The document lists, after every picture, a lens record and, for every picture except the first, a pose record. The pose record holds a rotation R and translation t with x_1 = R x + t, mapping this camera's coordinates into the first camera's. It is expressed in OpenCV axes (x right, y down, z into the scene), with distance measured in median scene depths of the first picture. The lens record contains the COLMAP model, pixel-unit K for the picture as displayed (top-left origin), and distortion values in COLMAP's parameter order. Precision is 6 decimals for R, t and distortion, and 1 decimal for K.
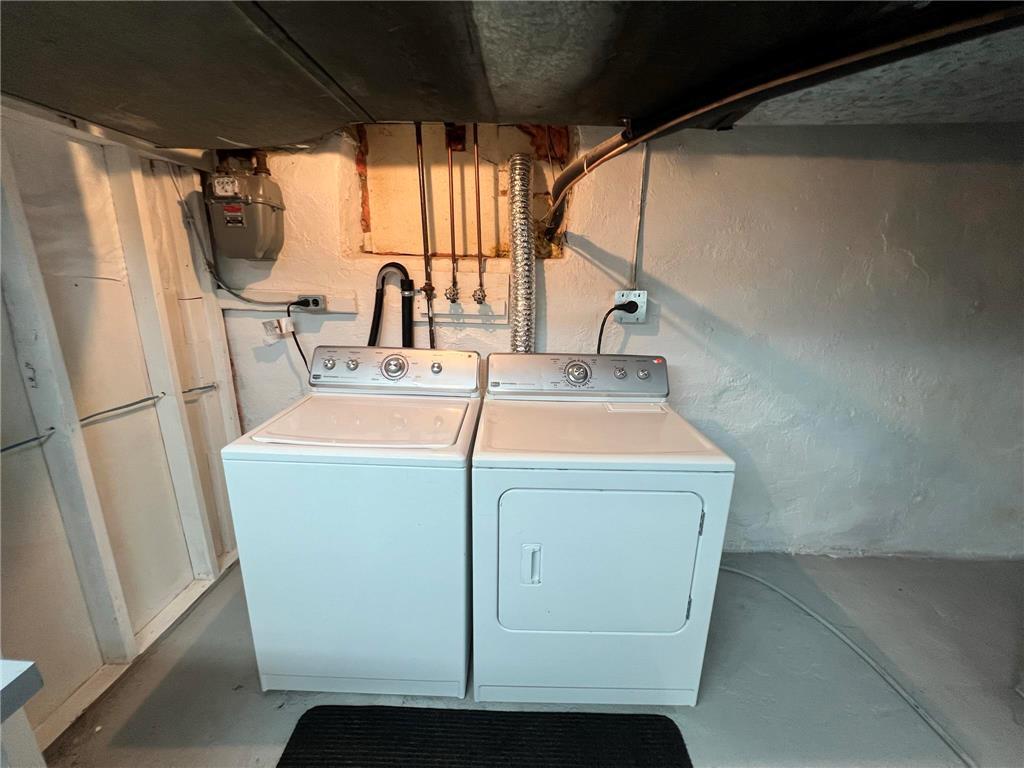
lens RADIAL K [[411.4, 0, 509.8], [0, 411.4, 379.6], [0, 0, 1]] dist [-0.002151, 0.000536]
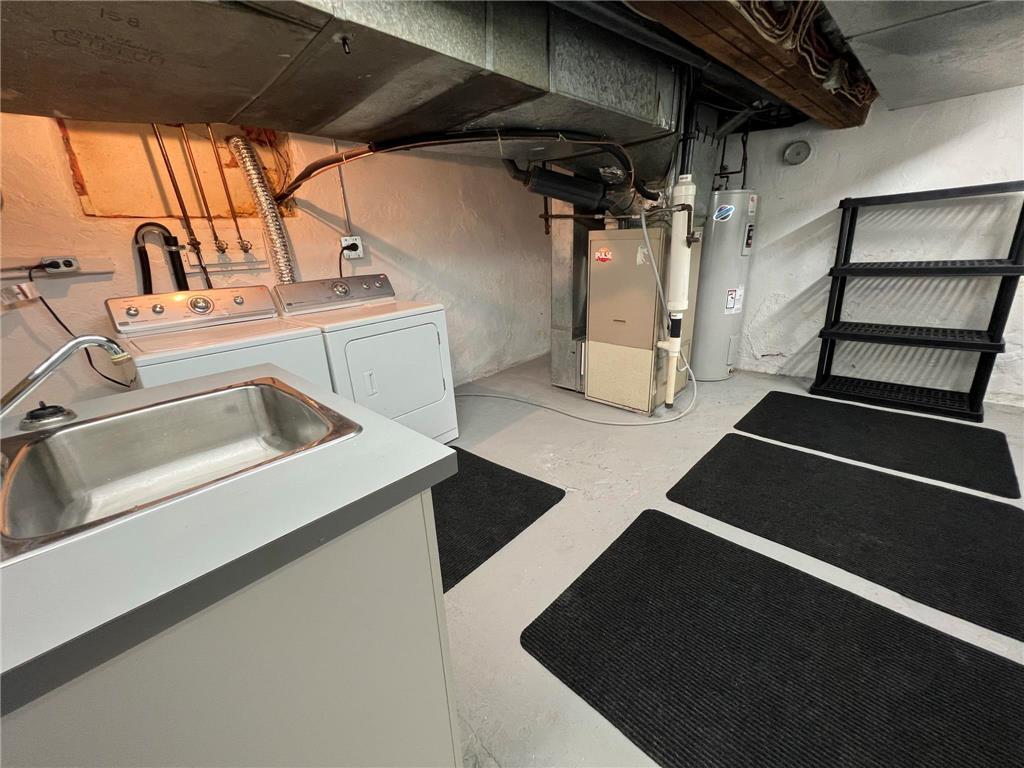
lens RADIAL K [[411.4, 0, 509.8], [0, 411.4, 379.6], [0, 0, 1]] dist [-0.002151, 0.000536]
pose [[0.662419, -0.288671, 0.691281, -0.520492], [0.257857, 0.954248, 0.151393, 0.212986], [-0.703357, 0.077966, 0.706548, -0.465474]]
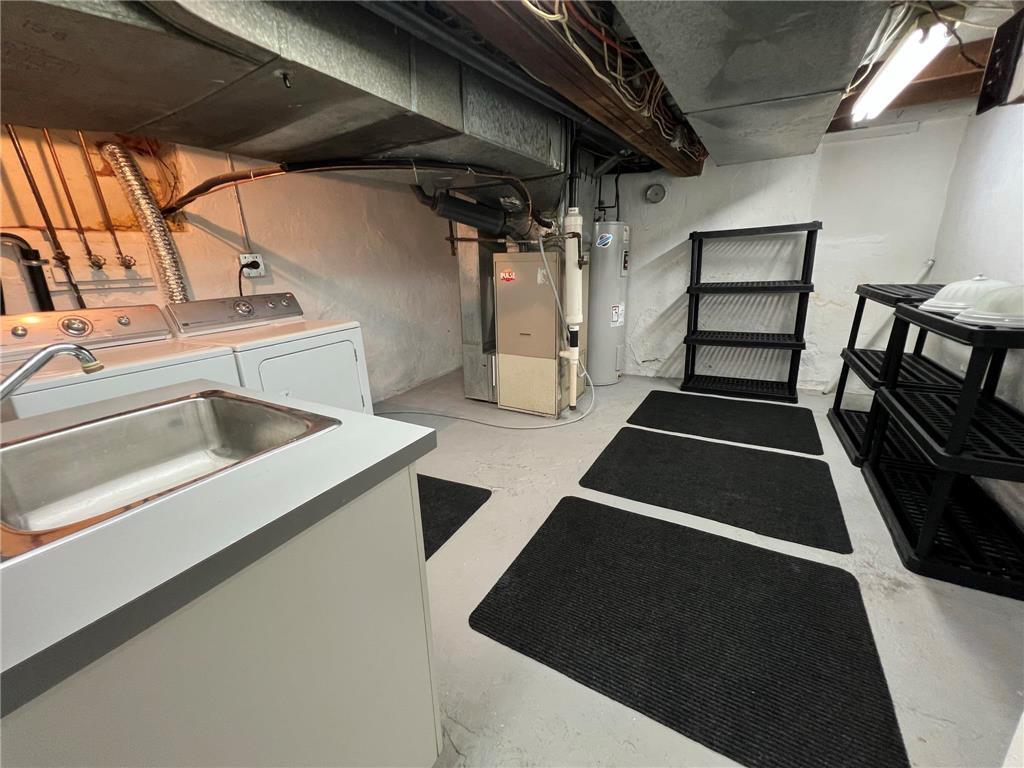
lens RADIAL K [[411.4, 0, 509.8], [0, 411.4, 379.6], [0, 0, 1]] dist [-0.002151, 0.000536]
pose [[0.459725, -0.284967, 0.841098, -0.633415], [0.275495, 0.946155, 0.169981, 0.212872], [-0.844248, 0.153573, 0.513478, -0.471998]]
